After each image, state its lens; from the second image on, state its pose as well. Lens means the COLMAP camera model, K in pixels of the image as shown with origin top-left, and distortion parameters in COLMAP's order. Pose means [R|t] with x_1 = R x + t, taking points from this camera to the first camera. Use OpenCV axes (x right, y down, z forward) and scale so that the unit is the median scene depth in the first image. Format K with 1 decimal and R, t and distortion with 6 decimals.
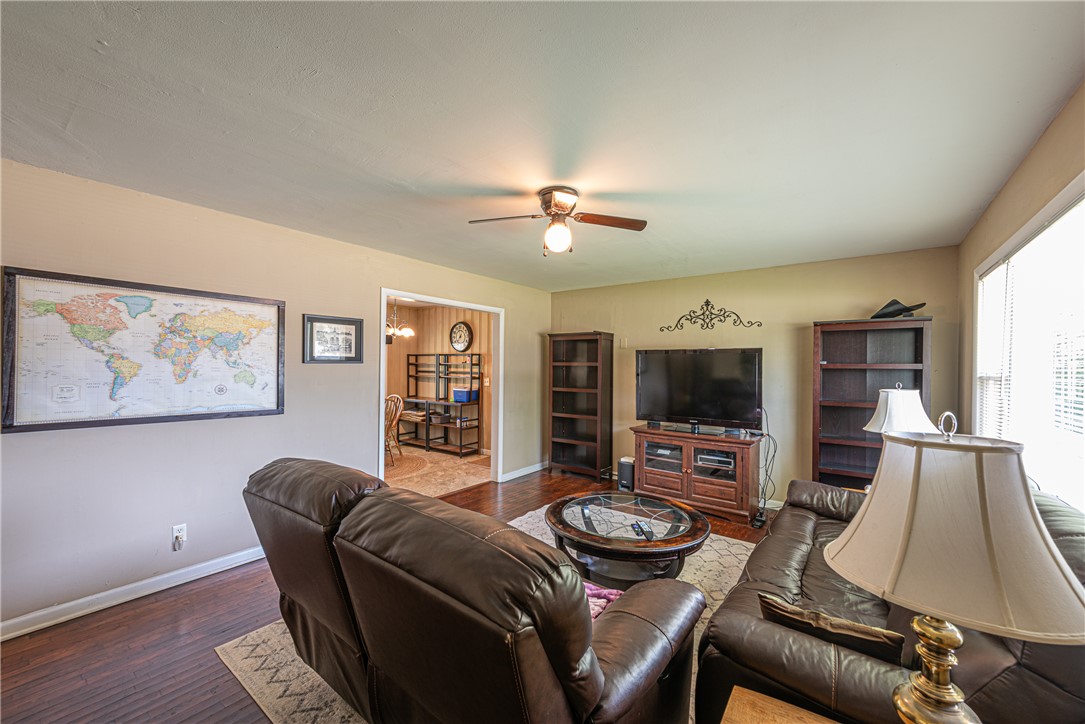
lens RADIAL K [[425.7, 0, 549.6], [0, 425.7, 365.5], [0, 0, 1]] dist [0.000289, 0.000063]
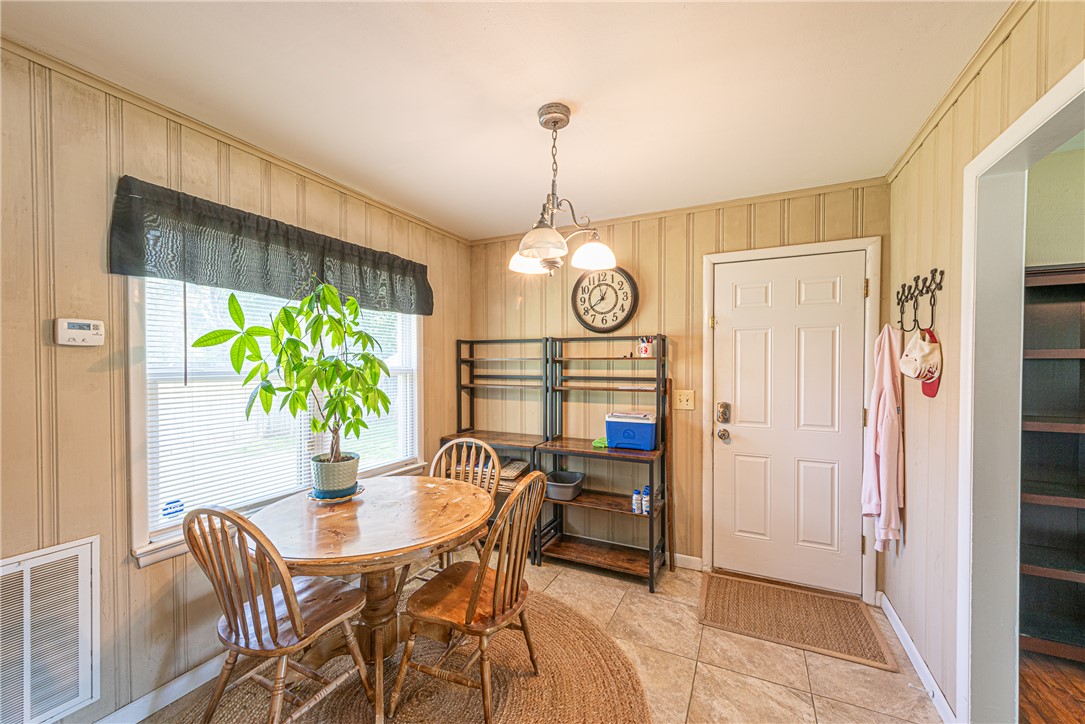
lens RADIAL K [[425.7, 0, 549.6], [0, 425.7, 365.5], [0, 0, 1]] dist [0.000289, 0.000063]
pose [[0.981762, -0.012291, 0.189715, -0.441084], [0.011013, 0.999909, 0.007792, -0.001683], [-0.189793, -0.005561, 0.981808, 0.725870]]
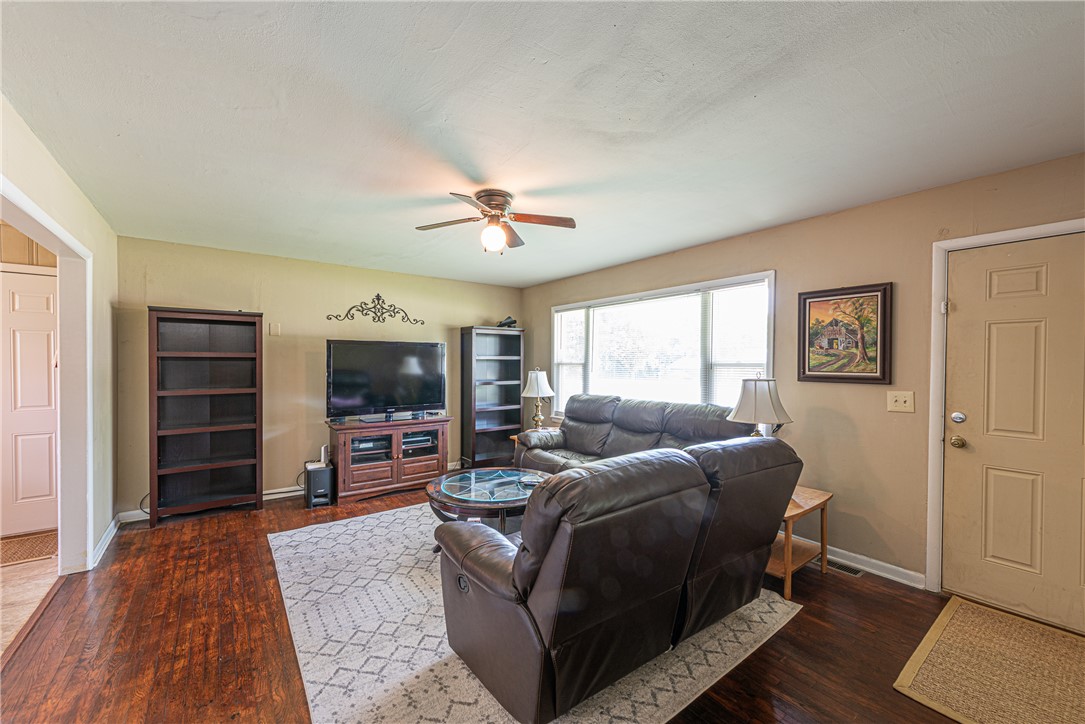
lens RADIAL K [[425.7, 0, 549.6], [0, 425.7, 365.5], [0, 0, 1]] dist [0.000289, 0.000063]
pose [[0.272192, -0.018997, 0.962055, -0.446486], [-0.001459, 0.999796, 0.020155, -0.000729], [-0.962242, -0.006890, 0.272109, 0.264274]]
